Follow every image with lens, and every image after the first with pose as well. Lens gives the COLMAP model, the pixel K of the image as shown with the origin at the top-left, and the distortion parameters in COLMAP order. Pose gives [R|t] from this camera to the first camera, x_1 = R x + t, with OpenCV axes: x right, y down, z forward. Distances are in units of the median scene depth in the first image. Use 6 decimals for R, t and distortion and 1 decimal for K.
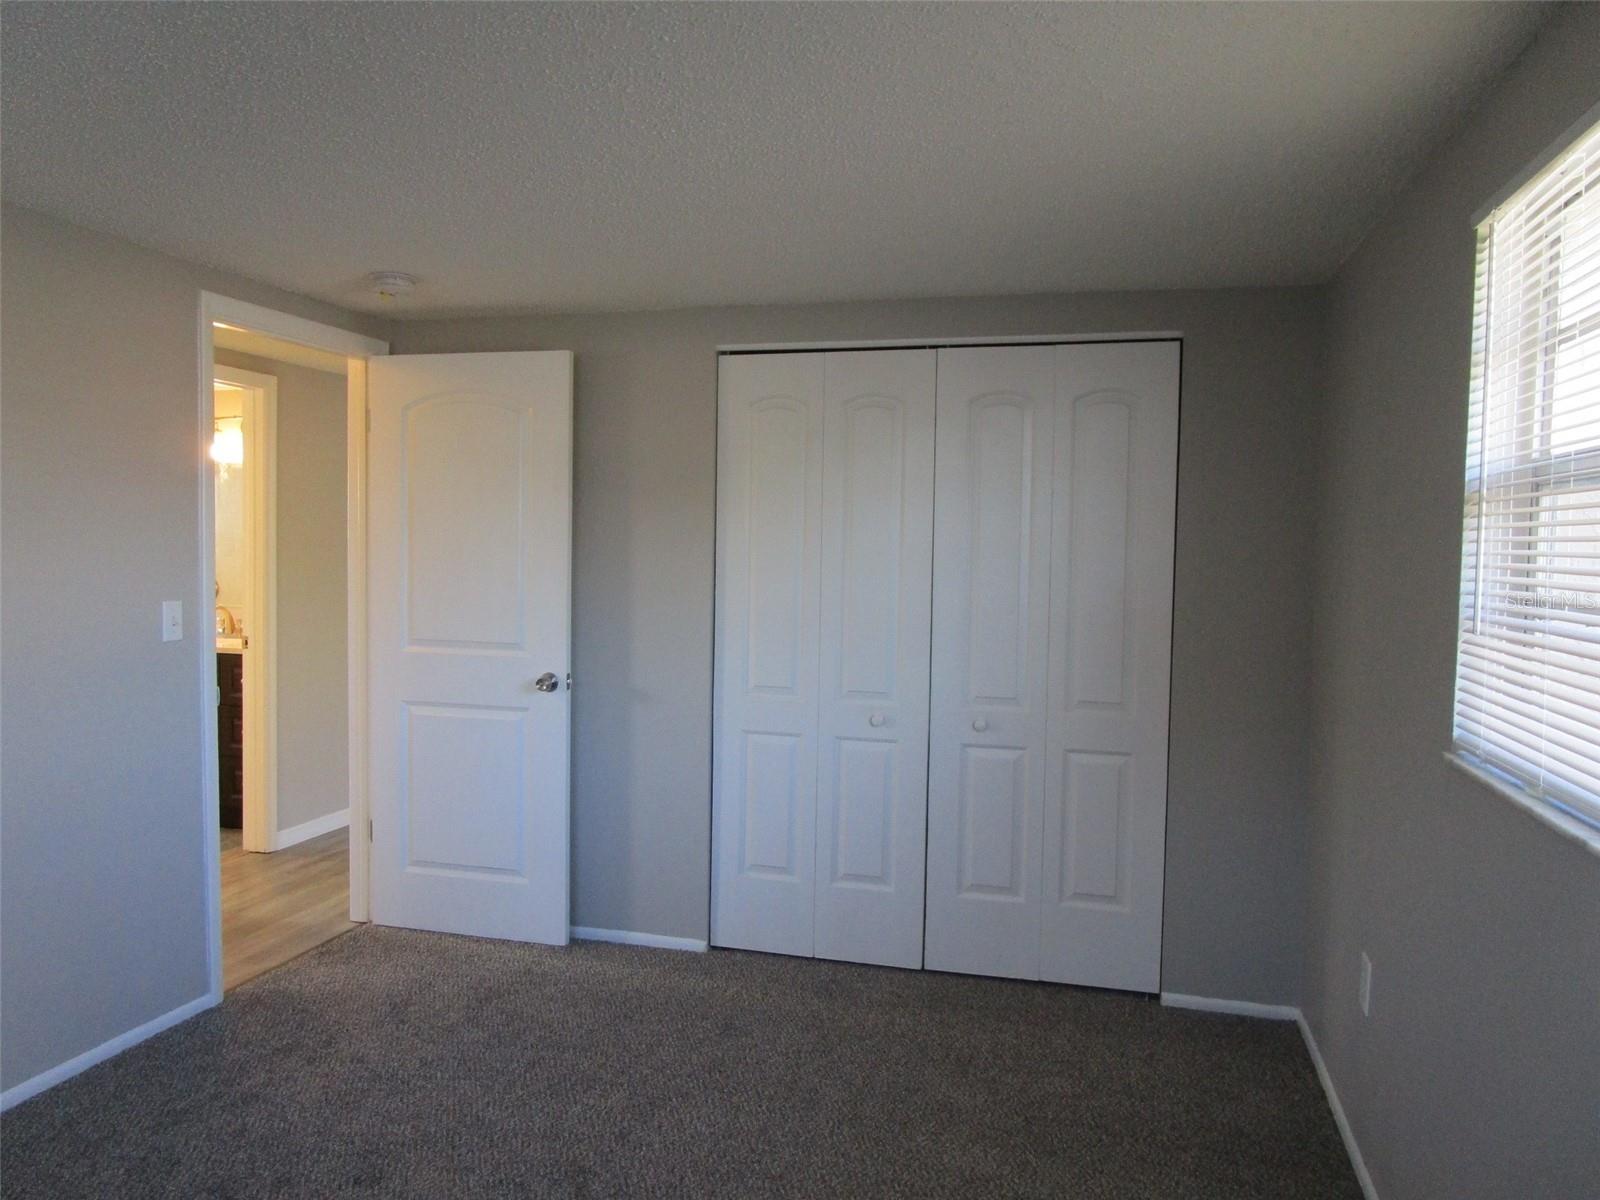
lens RADIAL K [[1136.6, 0, 800.0], [0, 1136.6, 600.0], [0, 0, 1]] dist [-0.031148, 0.006028]
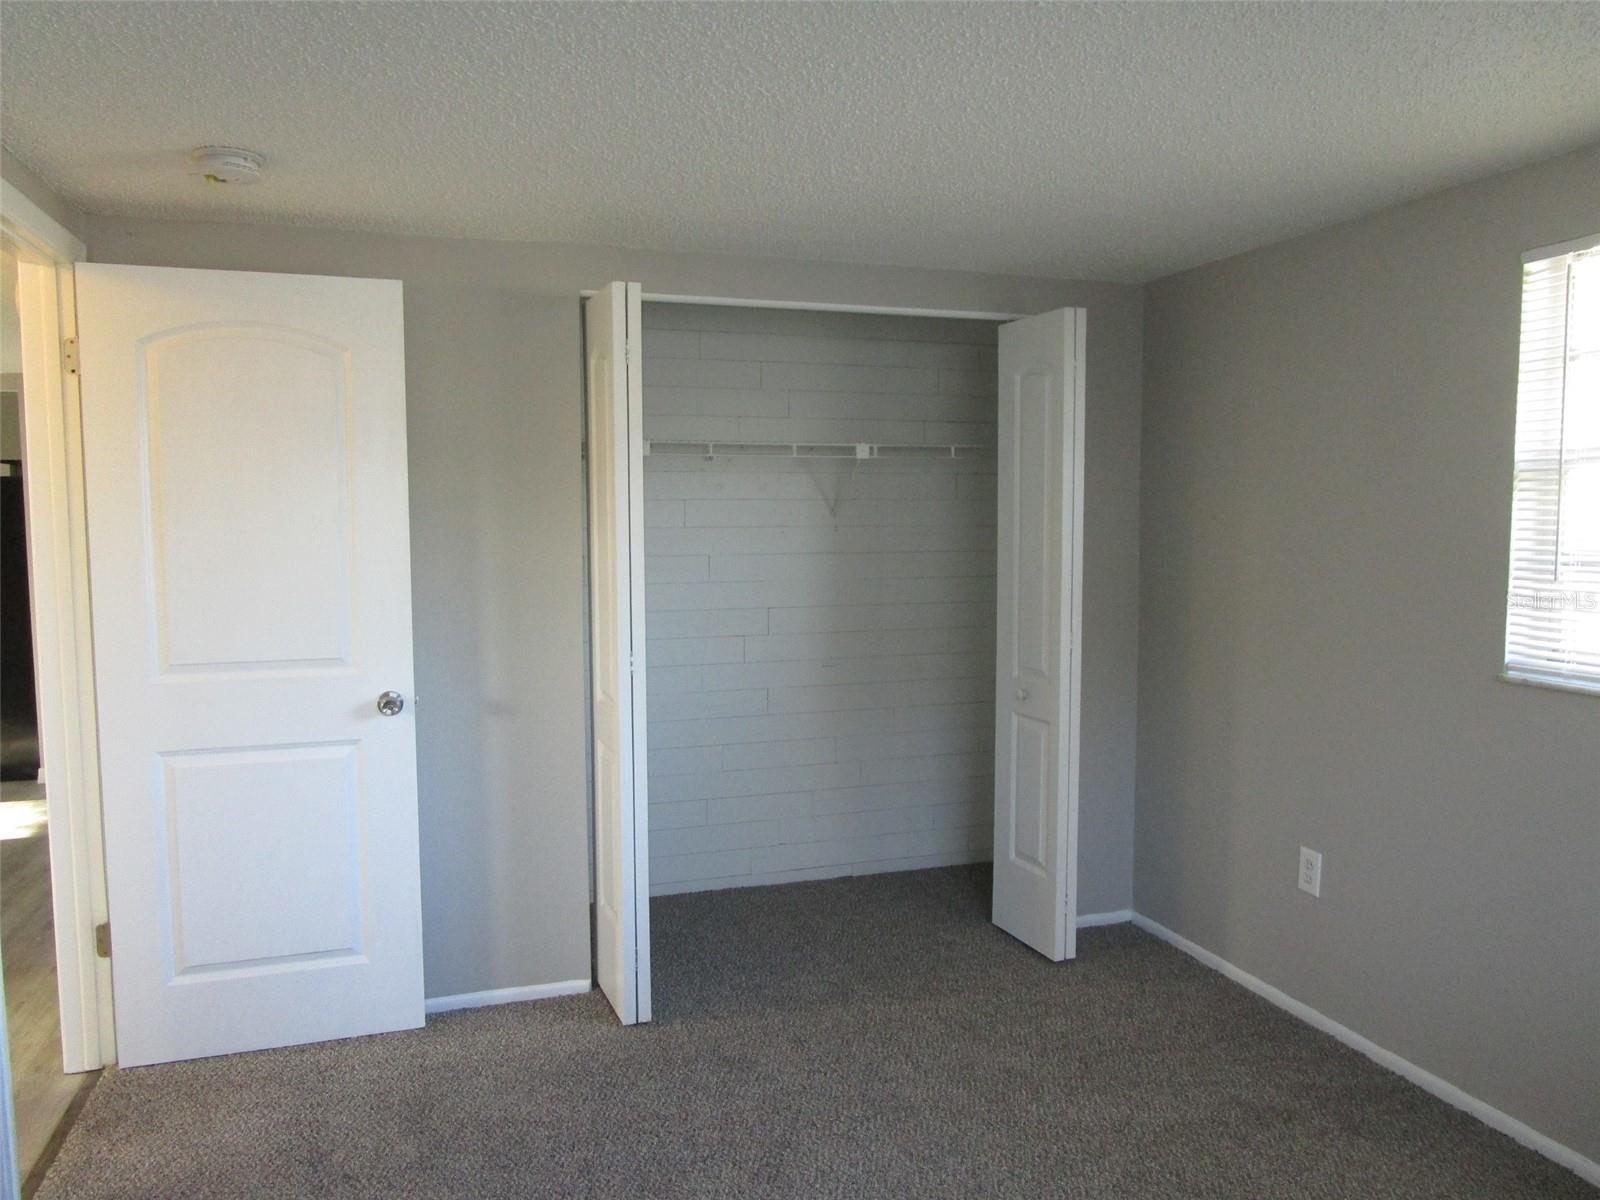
lens RADIAL K [[1136.6, 0, 800.0], [0, 1136.6, 600.0], [0, 0, 1]] dist [-0.031148, 0.006028]
pose [[0.836716, -0.061515, 0.544172, -0.405886], [0.044547, 0.998023, 0.044325, -0.021170], [-0.545823, -0.012846, 0.837802, 0.187702]]
